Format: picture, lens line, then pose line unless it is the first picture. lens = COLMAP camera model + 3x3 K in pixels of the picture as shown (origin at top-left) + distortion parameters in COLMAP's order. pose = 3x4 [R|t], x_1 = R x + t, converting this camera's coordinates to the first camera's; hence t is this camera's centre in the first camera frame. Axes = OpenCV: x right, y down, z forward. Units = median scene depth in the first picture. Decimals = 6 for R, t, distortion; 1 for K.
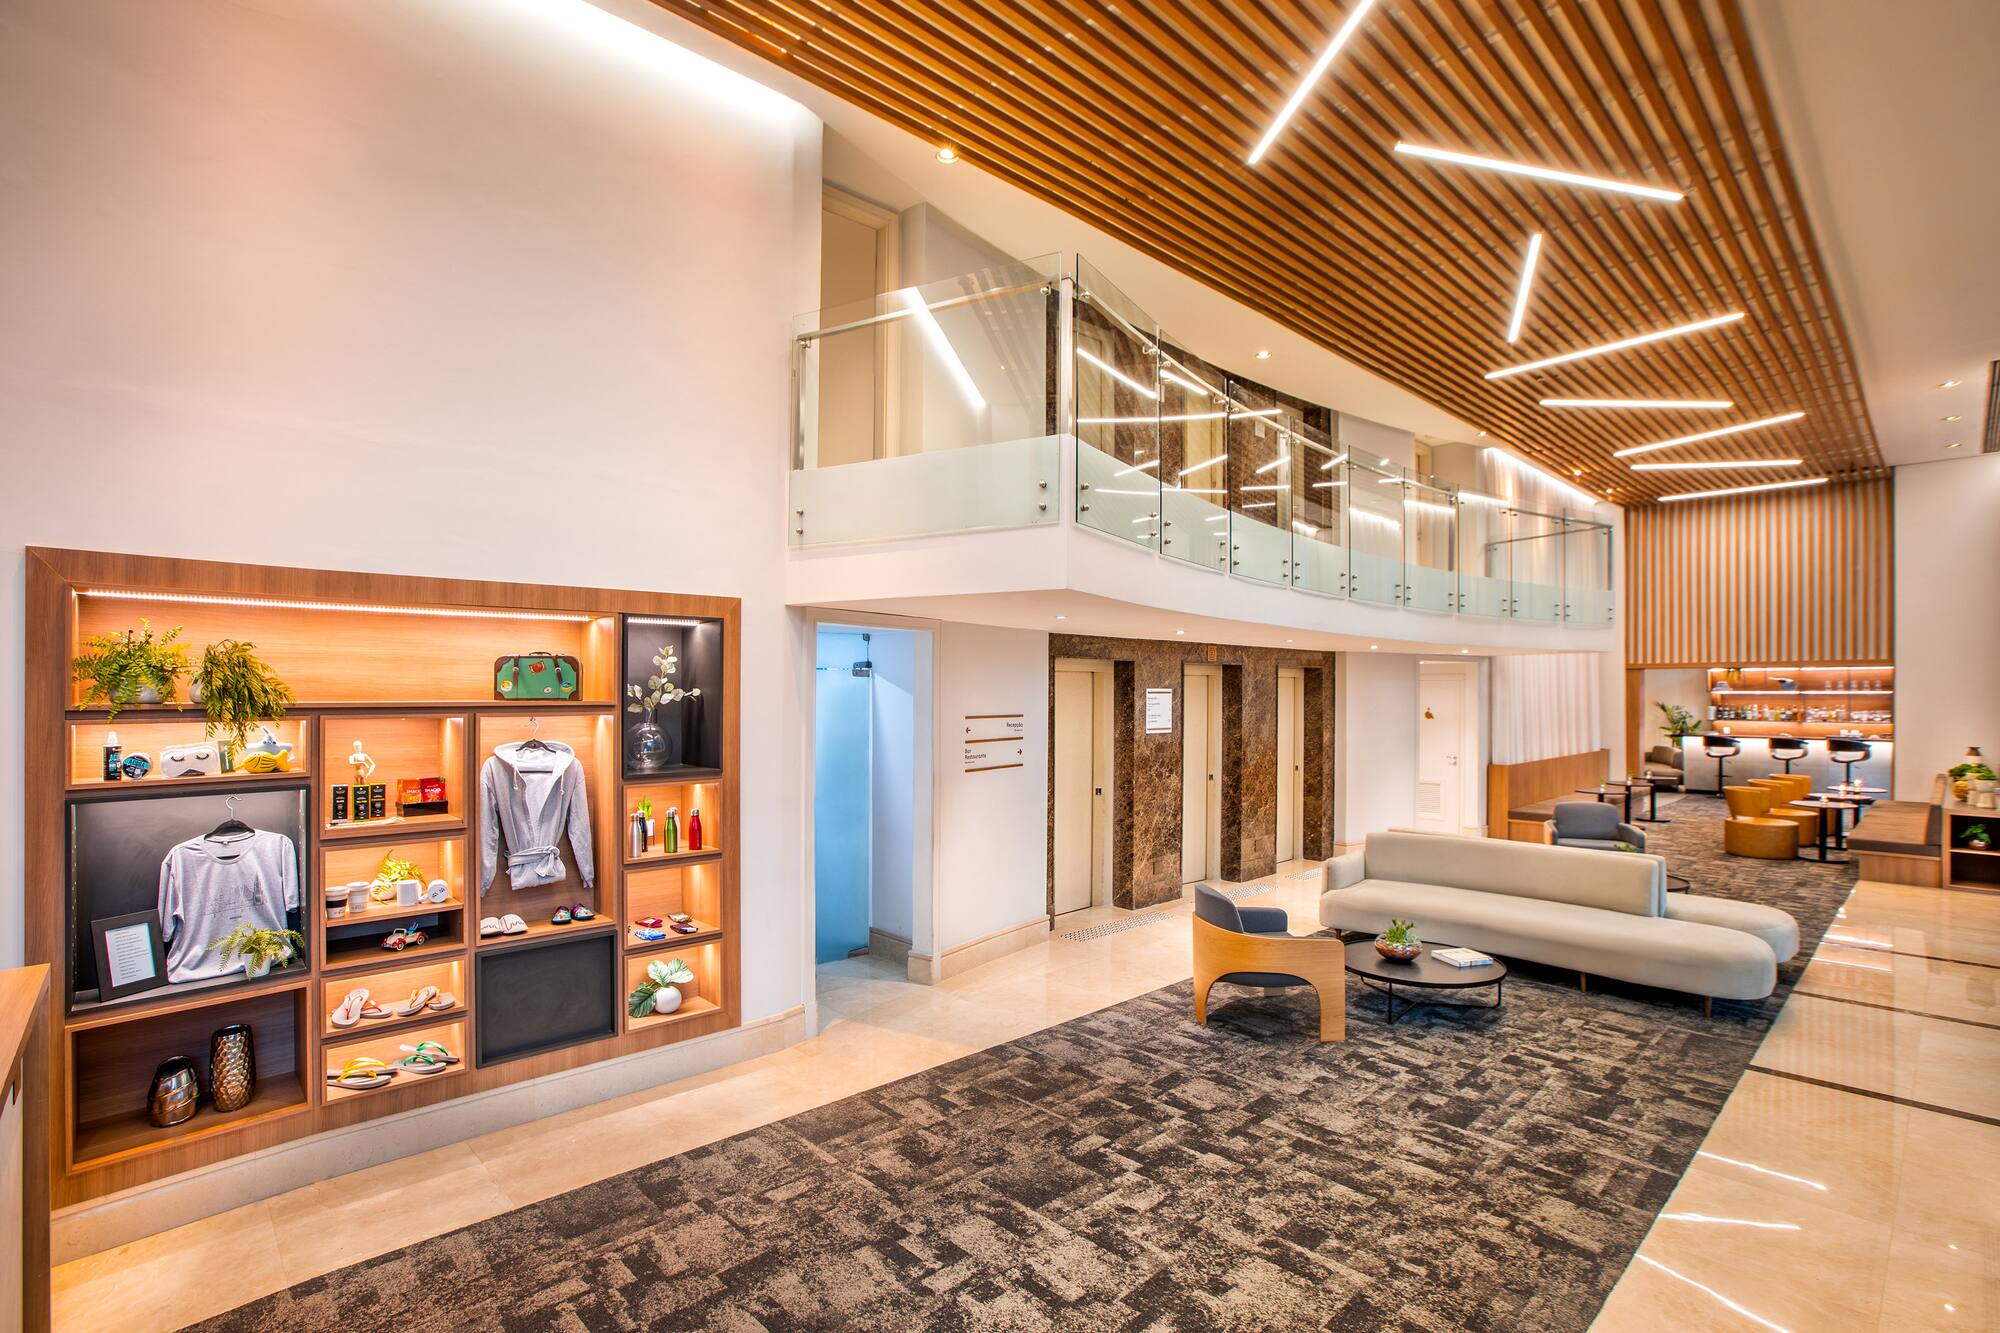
lens RADIAL K [[916.2, 0, 1000.0], [0, 916.2, 666.5], [0, 0, 1]] dist [-0.019114, 0.004762]
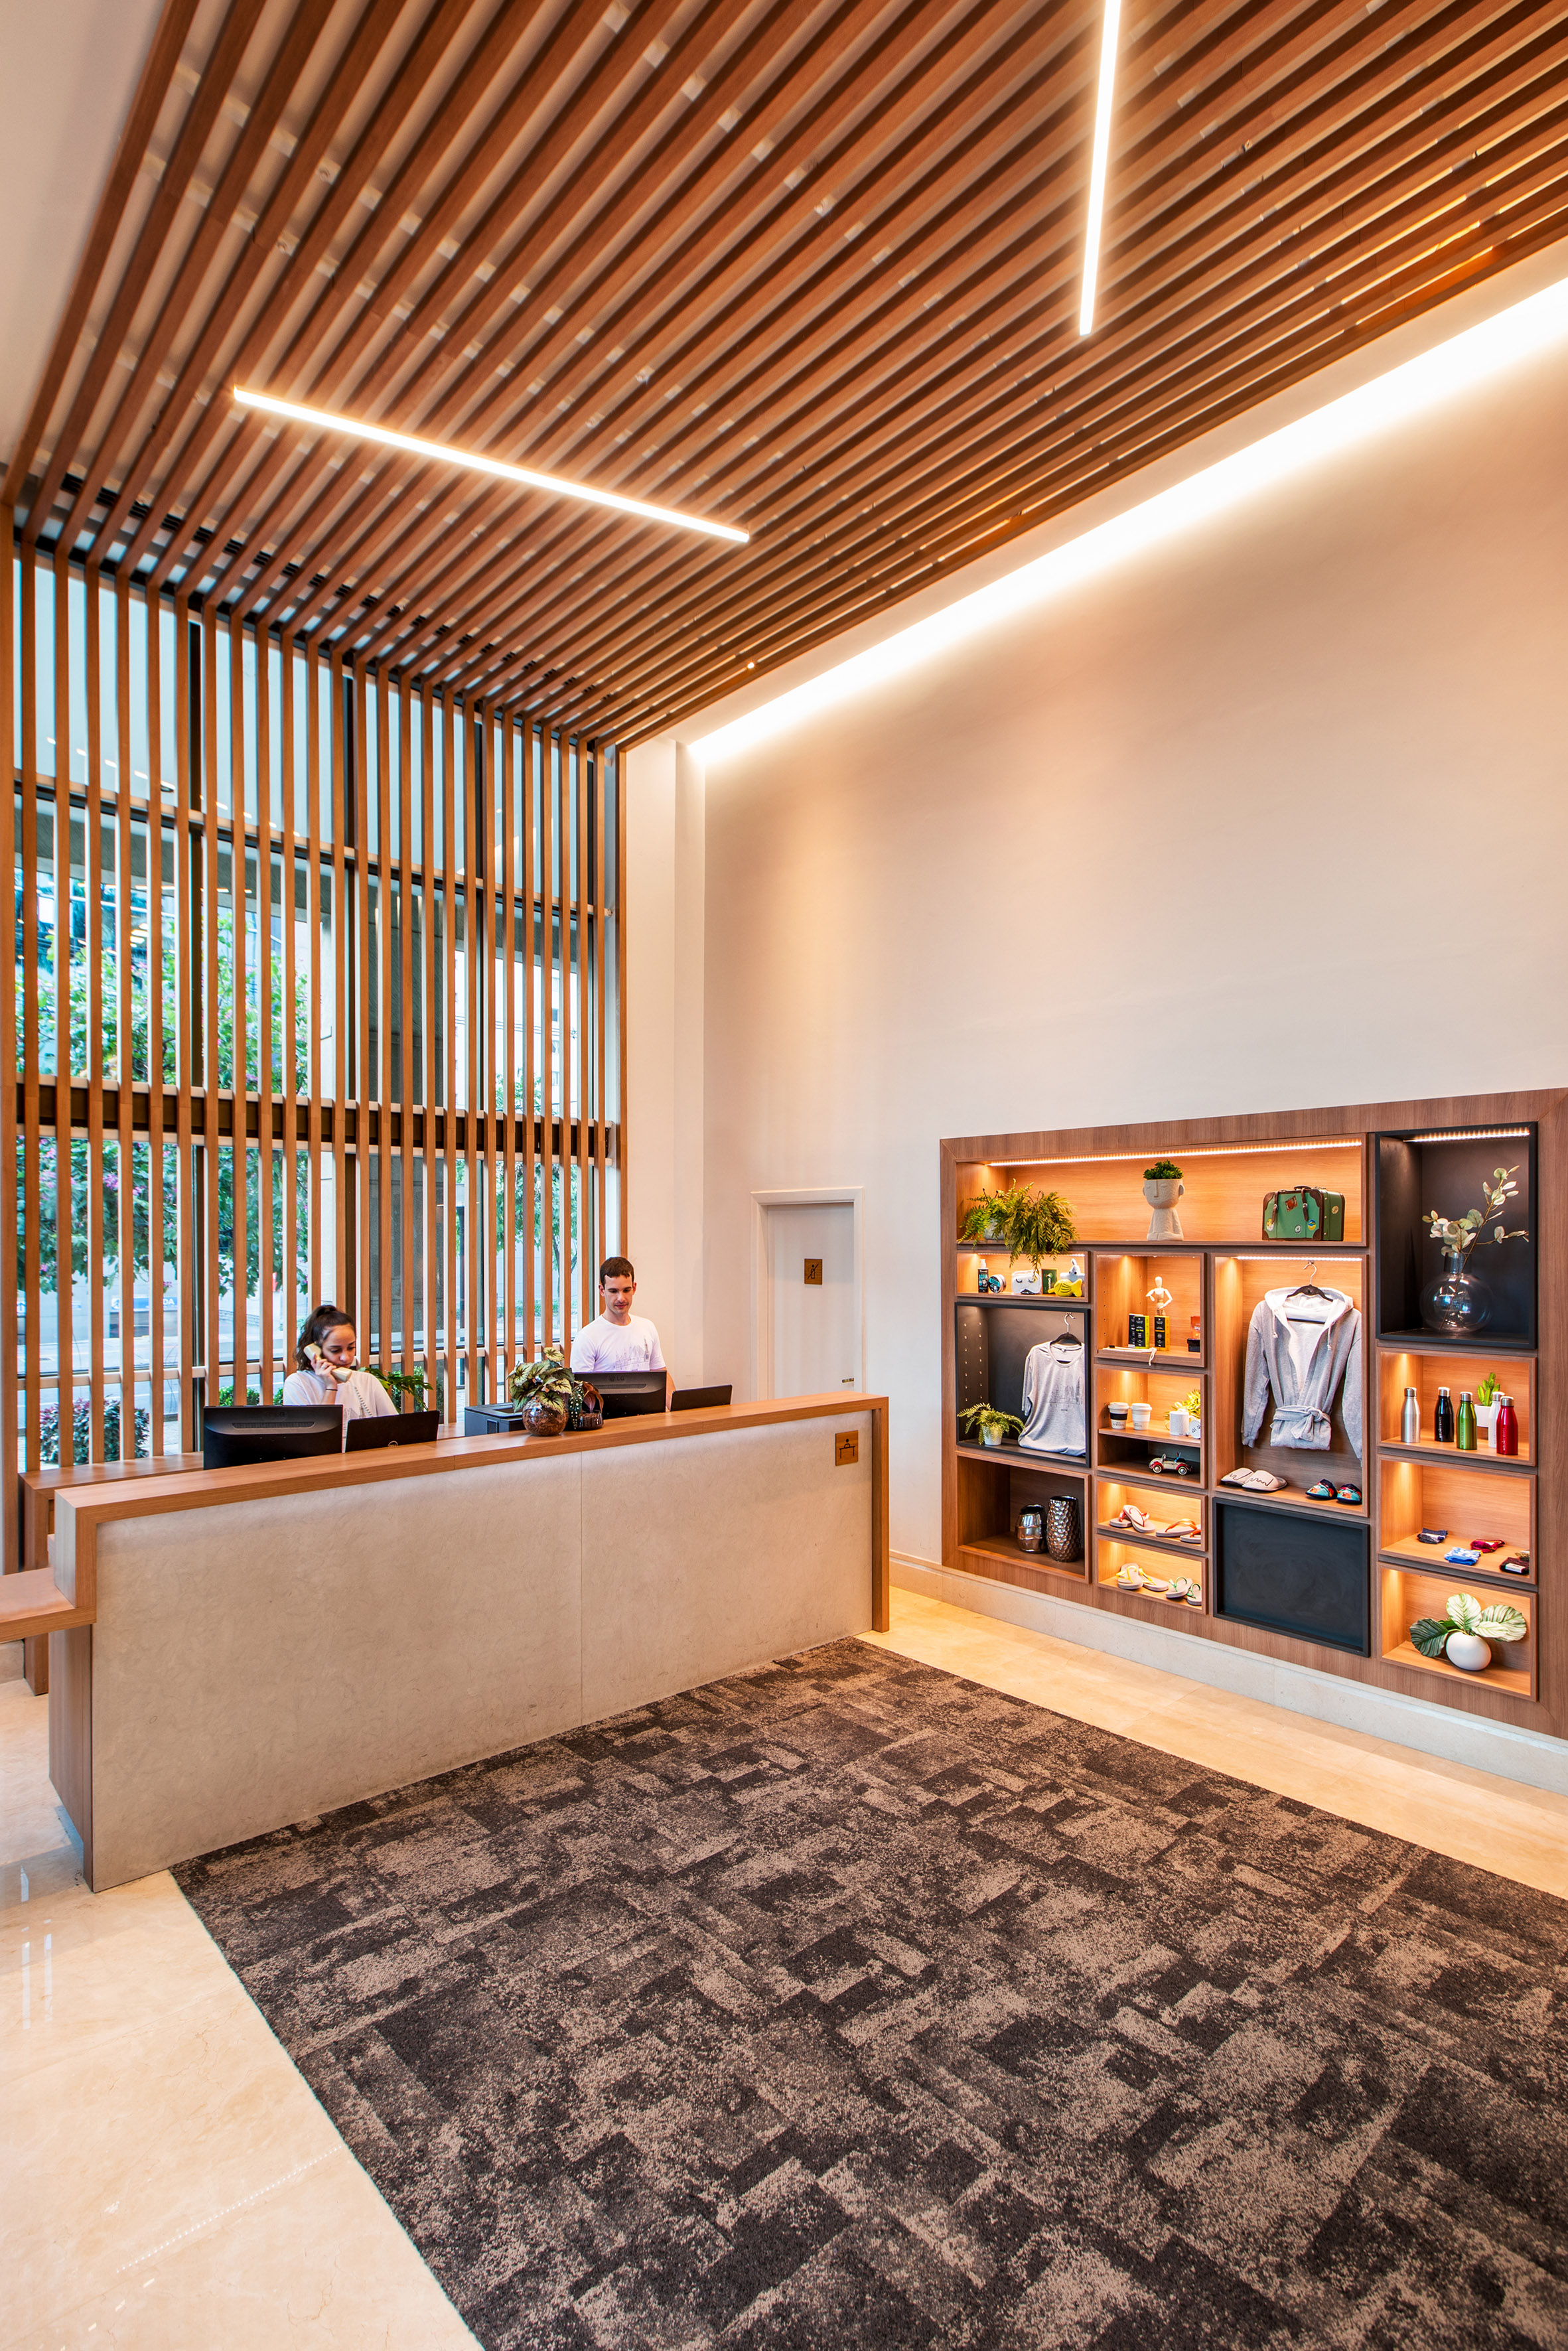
lens RADIAL K [[1077.0, 0, 771.8], [0, 1077.0, 1195.8], [0, 0, 1]] dist [-0.019114, 0.004762]
pose [[0.015898, -0.045132, -0.998855, 0.620167], [0.016281, 0.998860, -0.044873, 0.037352], [0.999741, -0.015549, 0.016615, 0.541433]]
